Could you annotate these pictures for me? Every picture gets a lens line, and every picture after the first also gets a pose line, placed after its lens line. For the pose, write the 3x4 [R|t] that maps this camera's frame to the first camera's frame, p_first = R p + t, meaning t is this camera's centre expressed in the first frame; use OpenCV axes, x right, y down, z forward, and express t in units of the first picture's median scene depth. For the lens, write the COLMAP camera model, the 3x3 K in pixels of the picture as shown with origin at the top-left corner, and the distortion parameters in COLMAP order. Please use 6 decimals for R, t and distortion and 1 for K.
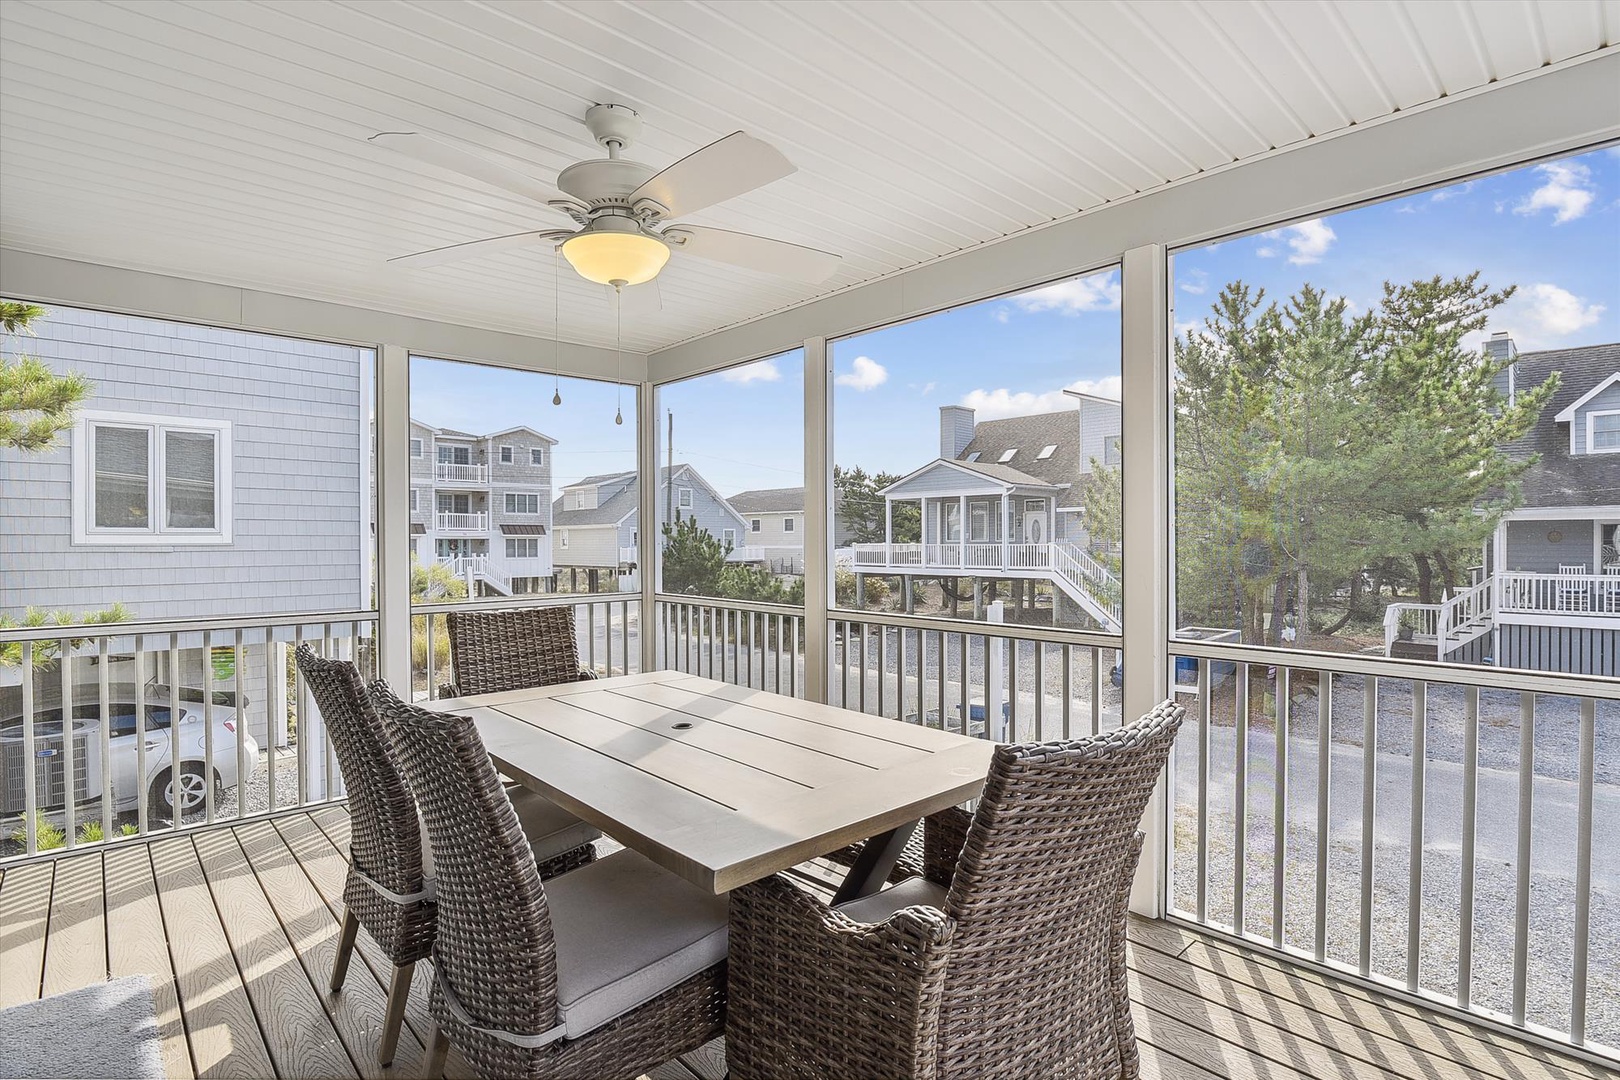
lens RADIAL K [[799.1, 0, 811.6], [0, 799.1, 546.1], [0, 0, 1]] dist [-0.018782, -0.007656]
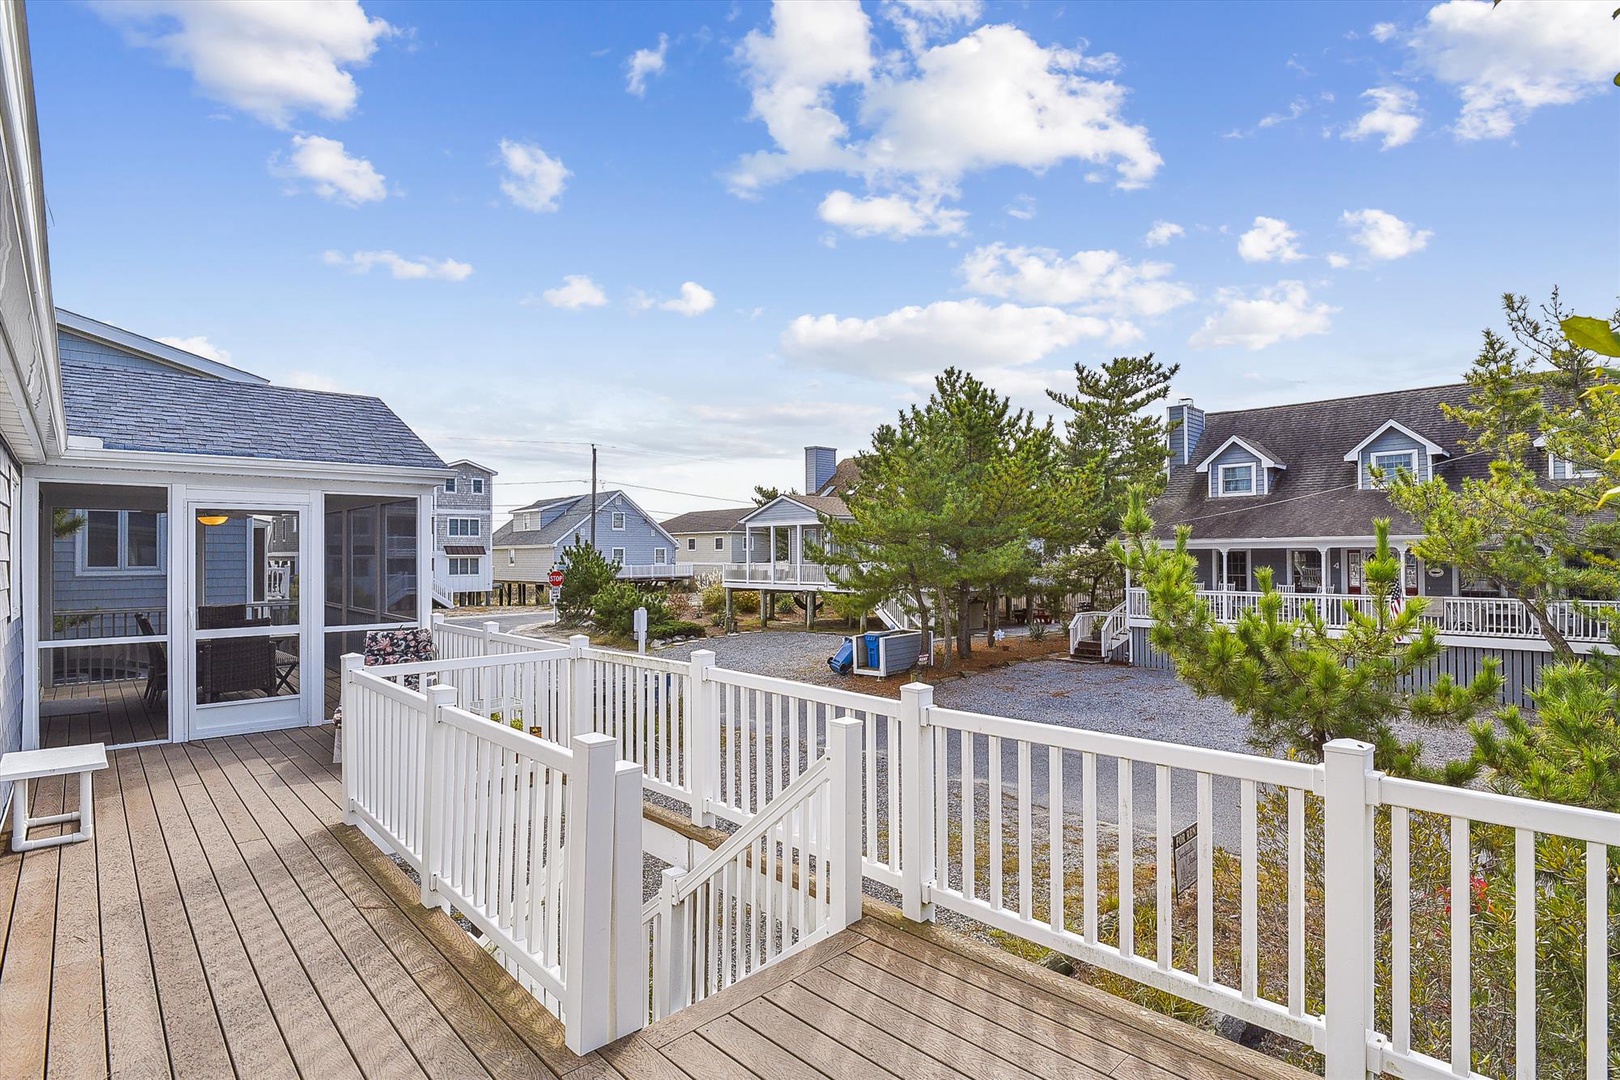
lens RADIAL K [[799.1, 0, 811.6], [0, 799.1, 546.1], [0, 0, 1]] dist [-0.018782, -0.007656]
pose [[0.999995, -0.002840, 0.001365, 0.660324], [0.002862, 0.999863, -0.016303, -0.033189], [-0.001318, 0.016307, 0.999866, -0.707990]]
